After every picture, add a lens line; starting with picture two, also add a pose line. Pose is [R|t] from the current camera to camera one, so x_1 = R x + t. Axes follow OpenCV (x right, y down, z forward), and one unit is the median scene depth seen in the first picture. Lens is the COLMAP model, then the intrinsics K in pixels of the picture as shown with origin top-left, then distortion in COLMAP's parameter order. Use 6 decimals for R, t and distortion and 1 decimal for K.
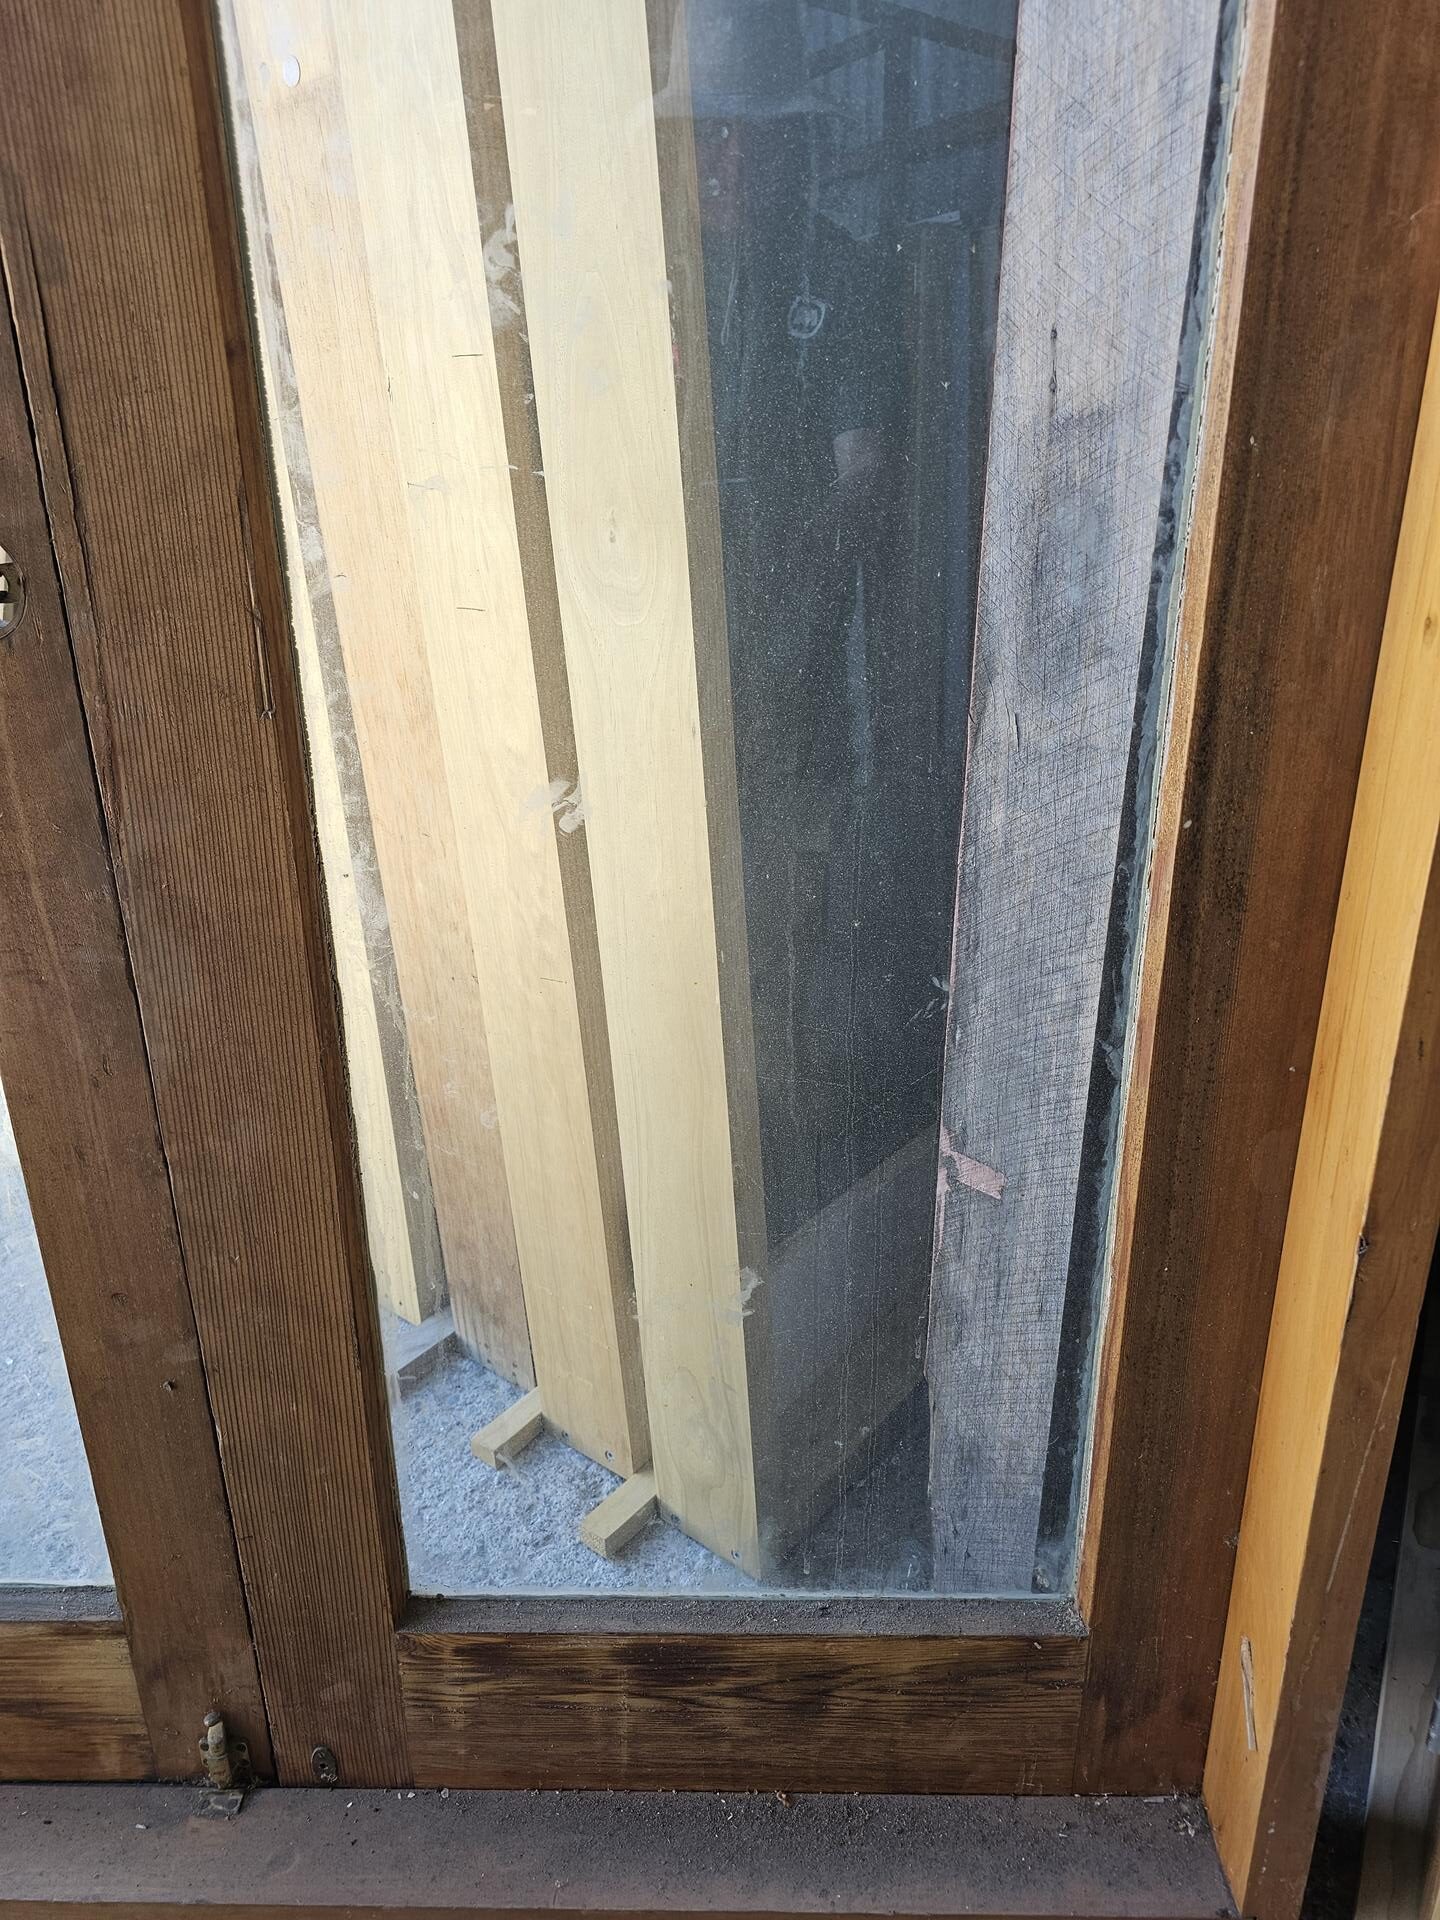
lens RADIAL K [[1268.7, 0, 722.1], [0, 1268.7, 952.4], [0, 0, 1]] dist [0.051094, -0.049969]
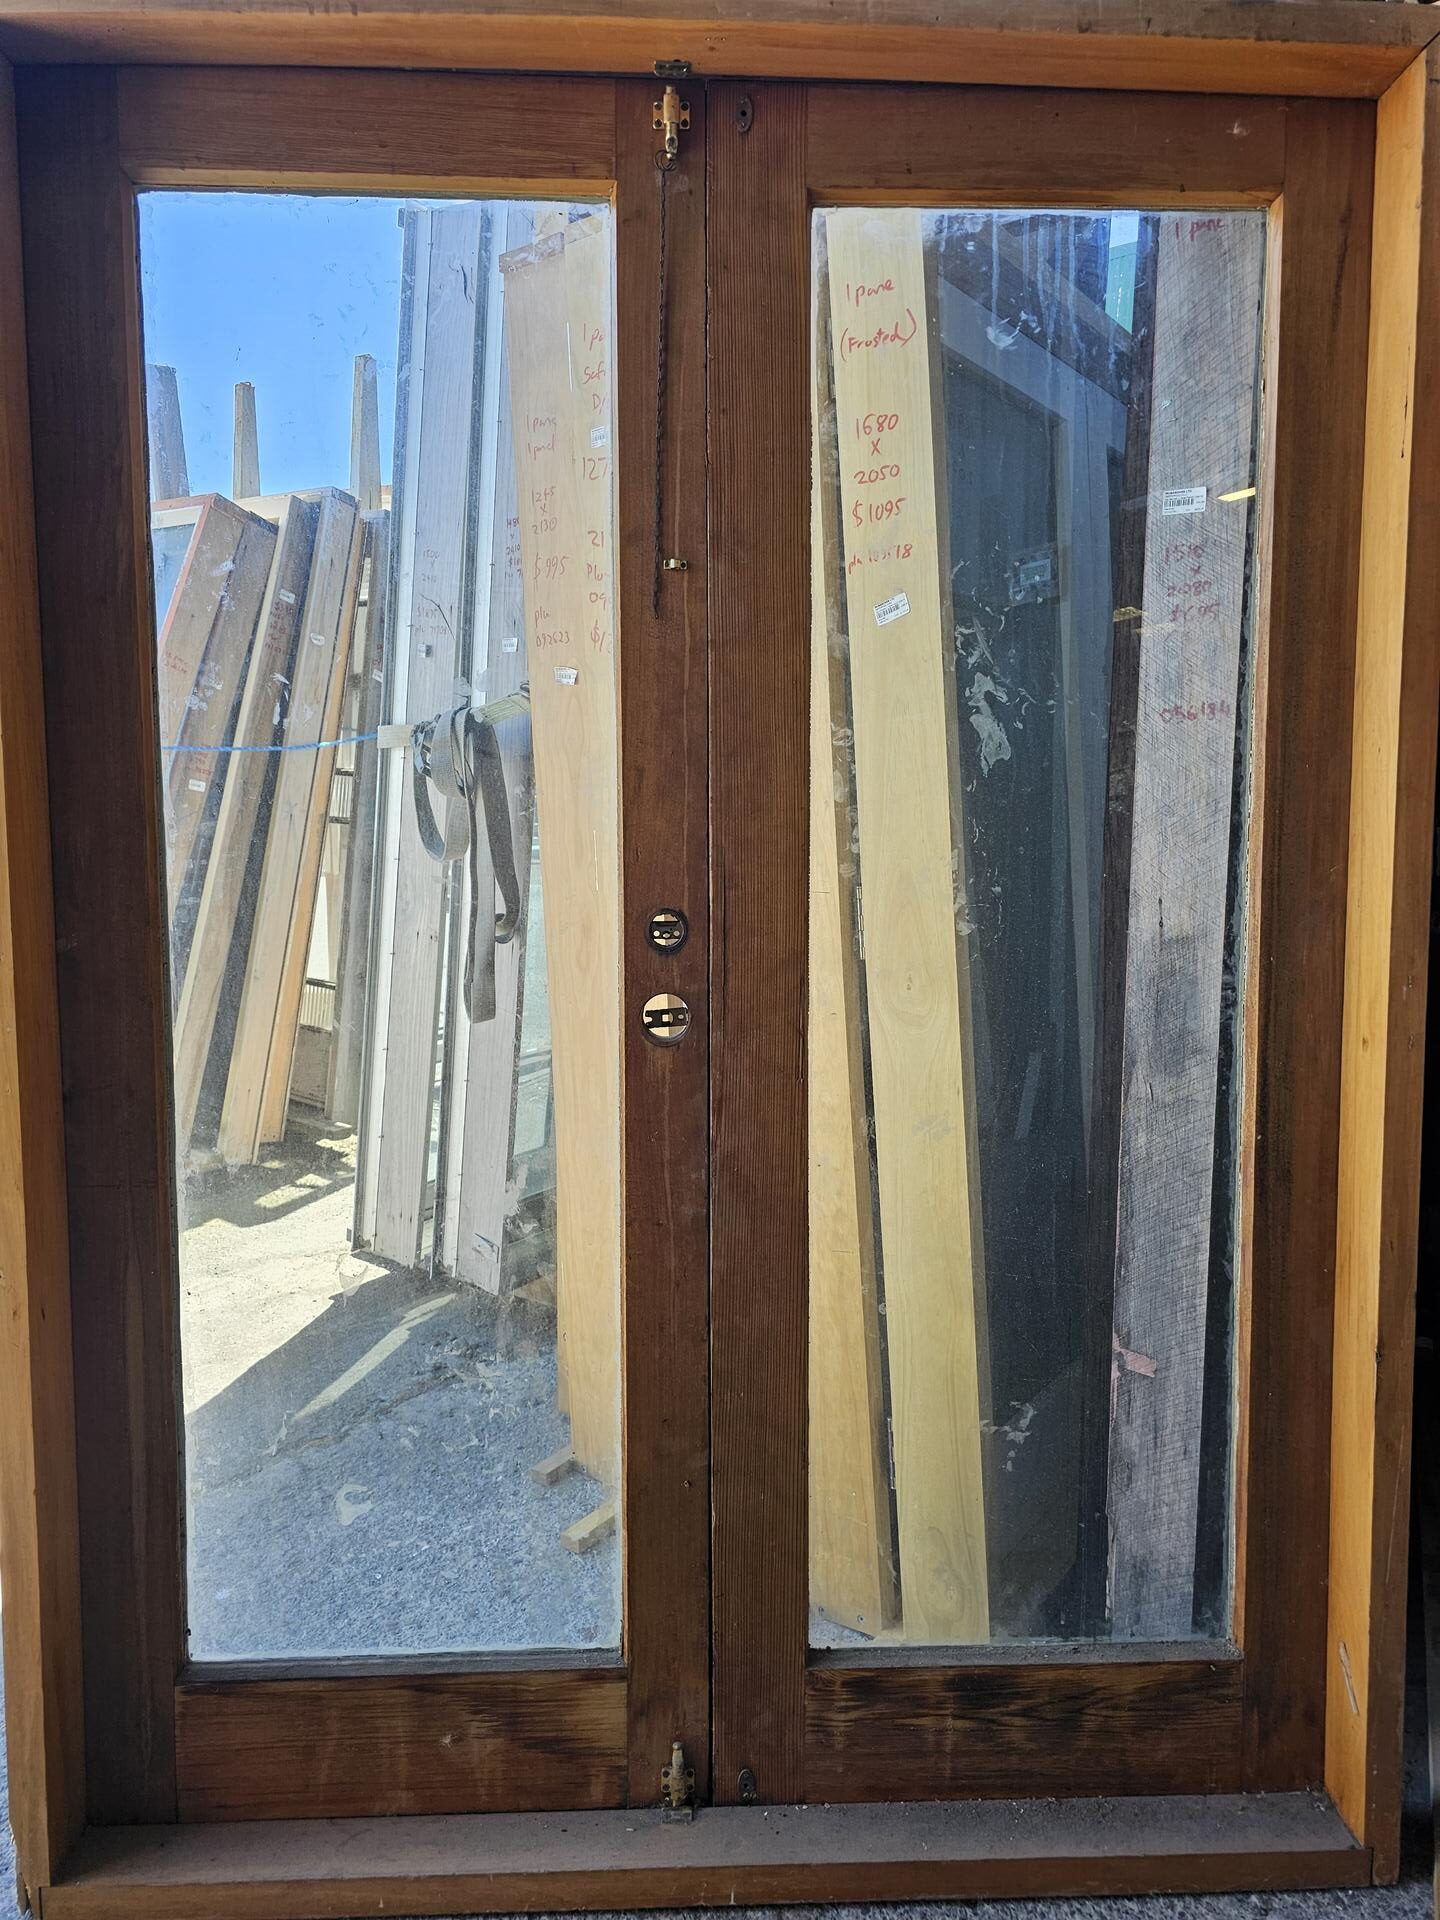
lens RADIAL K [[1278.6, 0, 727.6], [0, 1278.6, 971.8], [0, 0, 1]] dist [0.054477, -0.051501]
pose [[0.997989, 0.007199, 0.062969, -0.449854], [0.010697, 0.960146, -0.279293, 0.155702], [-0.062470, 0.279405, 0.958139, -0.719074]]
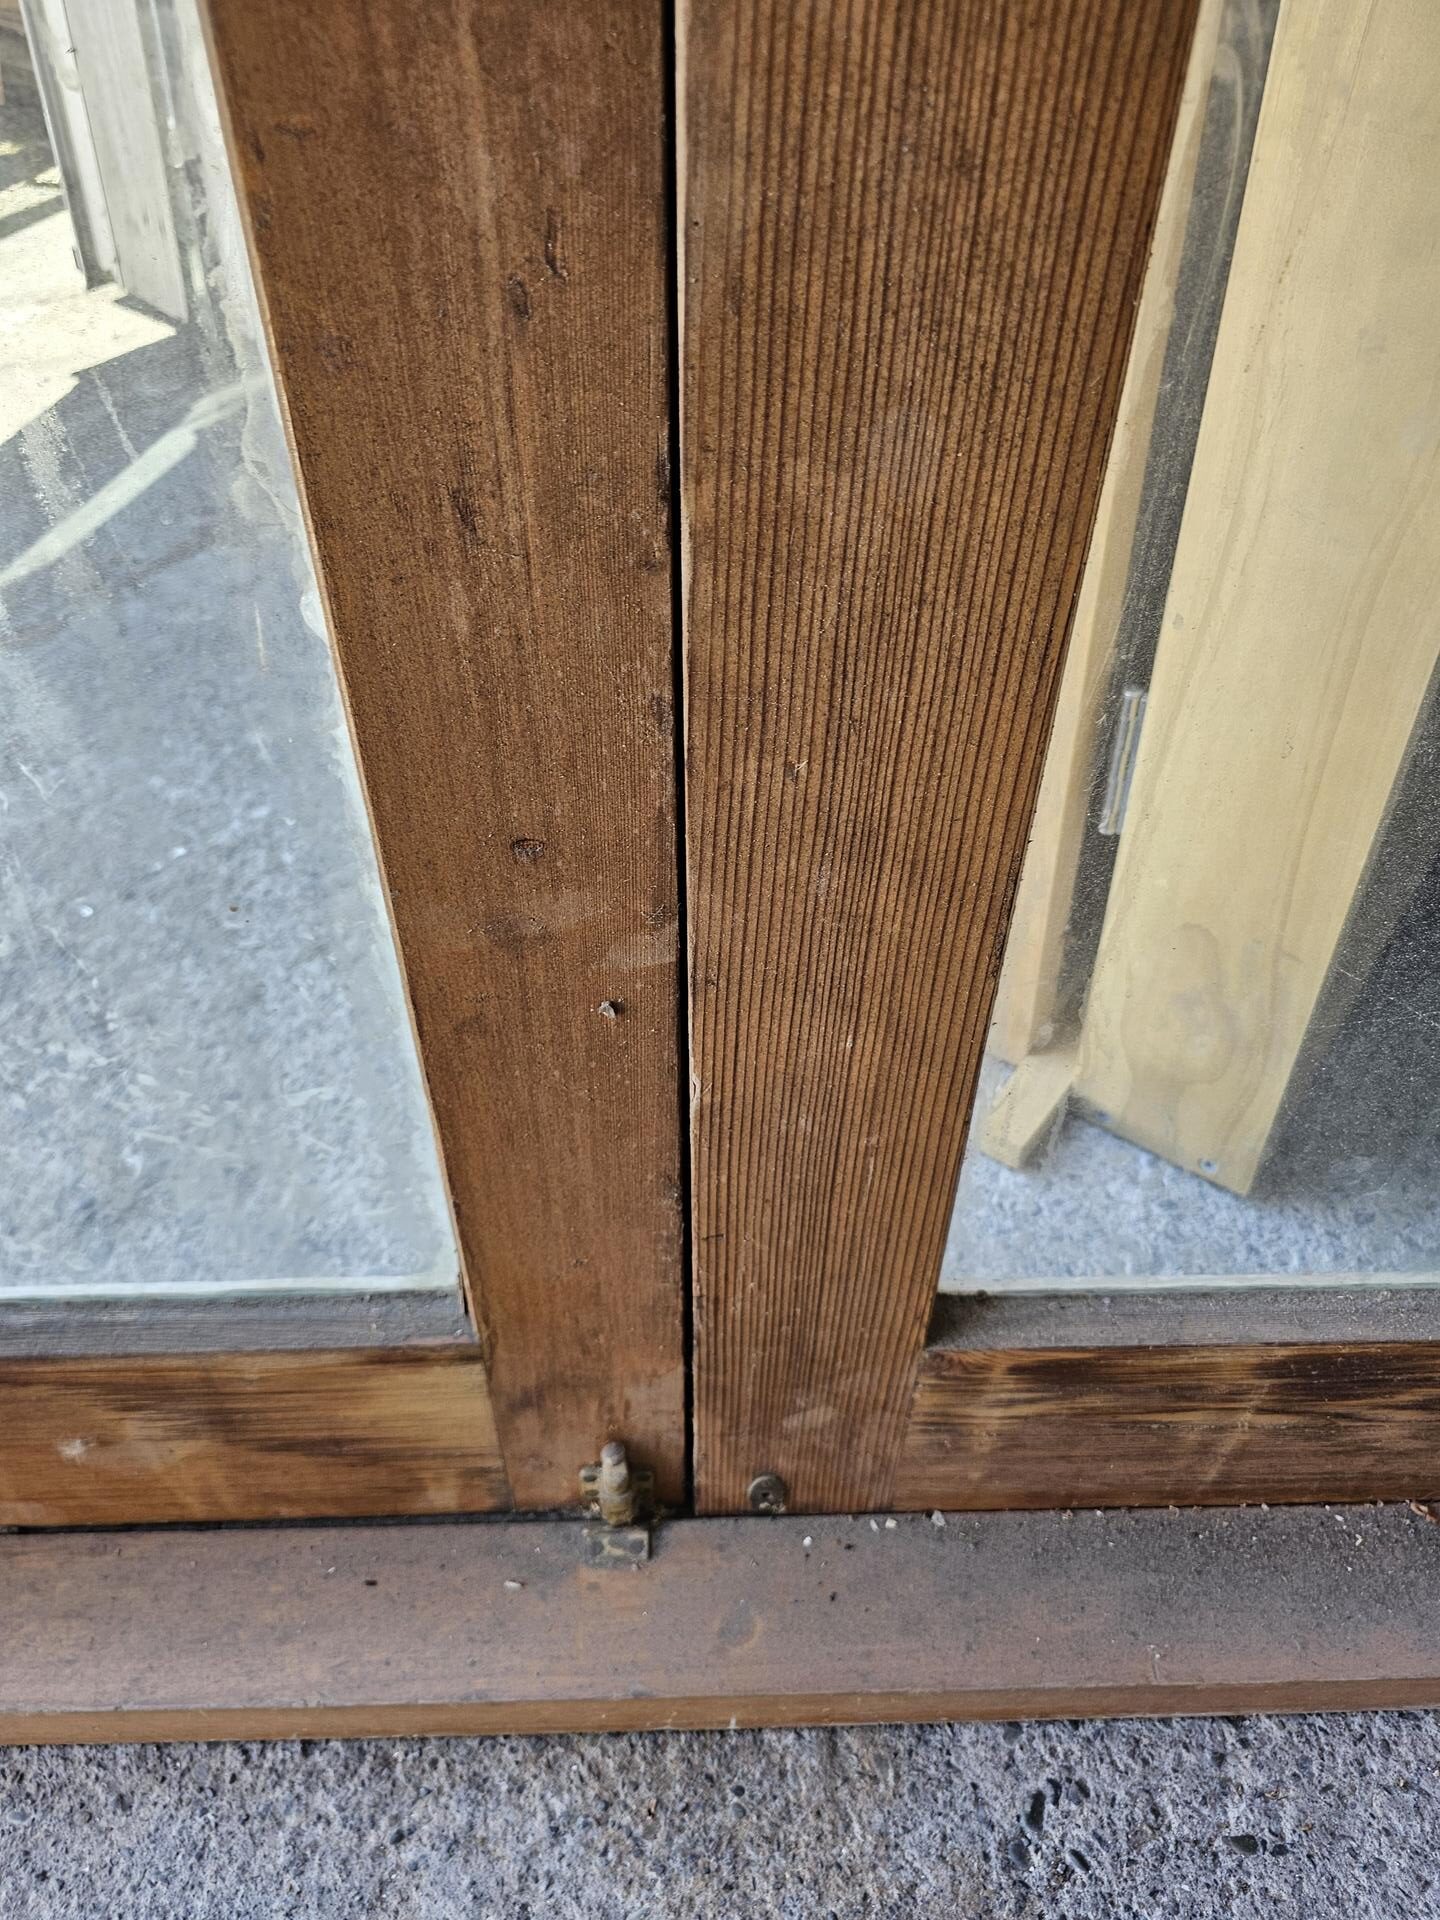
lens RADIAL K [[1295.5, 0, 700.5], [0, 1295.5, 937.2], [0, 0, 1]] dist [0.033657, -0.045249]
pose [[0.999103, -0.016872, 0.038837, -0.381571], [0.001797, 0.933262, 0.359192, 0.116159], [-0.042305, -0.358800, 0.932455, 0.486167]]
